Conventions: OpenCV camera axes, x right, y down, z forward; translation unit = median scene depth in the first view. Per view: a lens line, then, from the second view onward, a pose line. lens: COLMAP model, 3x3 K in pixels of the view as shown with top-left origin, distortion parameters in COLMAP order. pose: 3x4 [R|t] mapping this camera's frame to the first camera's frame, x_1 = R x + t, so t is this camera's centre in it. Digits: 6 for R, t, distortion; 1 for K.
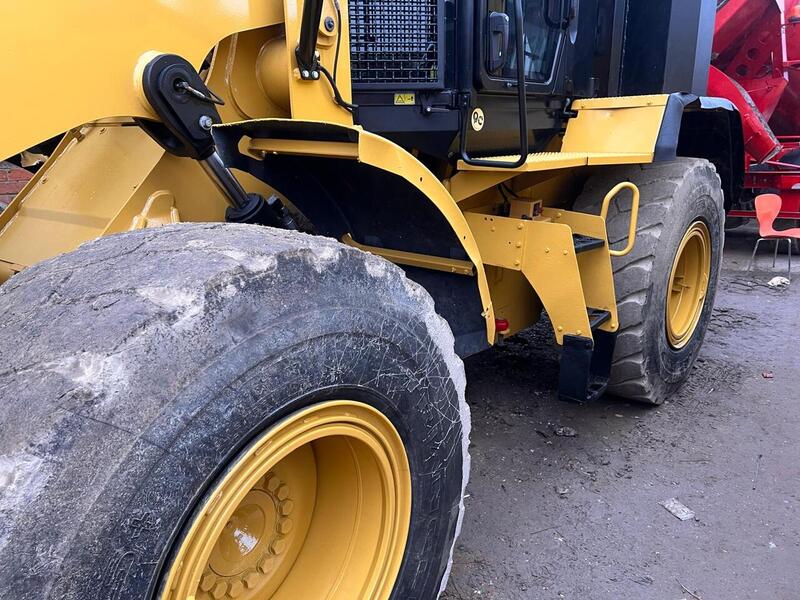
lens RADIAL K [[596.1, 0, 391.8], [0, 596.1, 301.4], [0, 0, 1]] dist [0.051176, -0.064556]
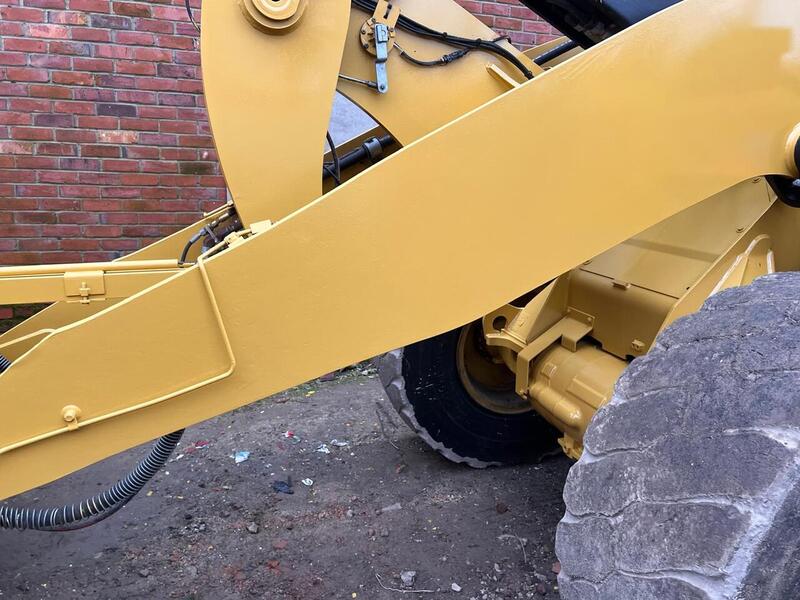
lens RADIAL K [[595.4, 0, 400.1], [0, 595.4, 291.7], [0, 0, 1]] dist [0.045928, -0.070903]
pose [[0.816261, 0.155170, -0.556453, -0.194591], [-0.184751, 0.982781, 0.003043, 0.031446], [0.547343, 0.100322, 0.830874, -0.213080]]
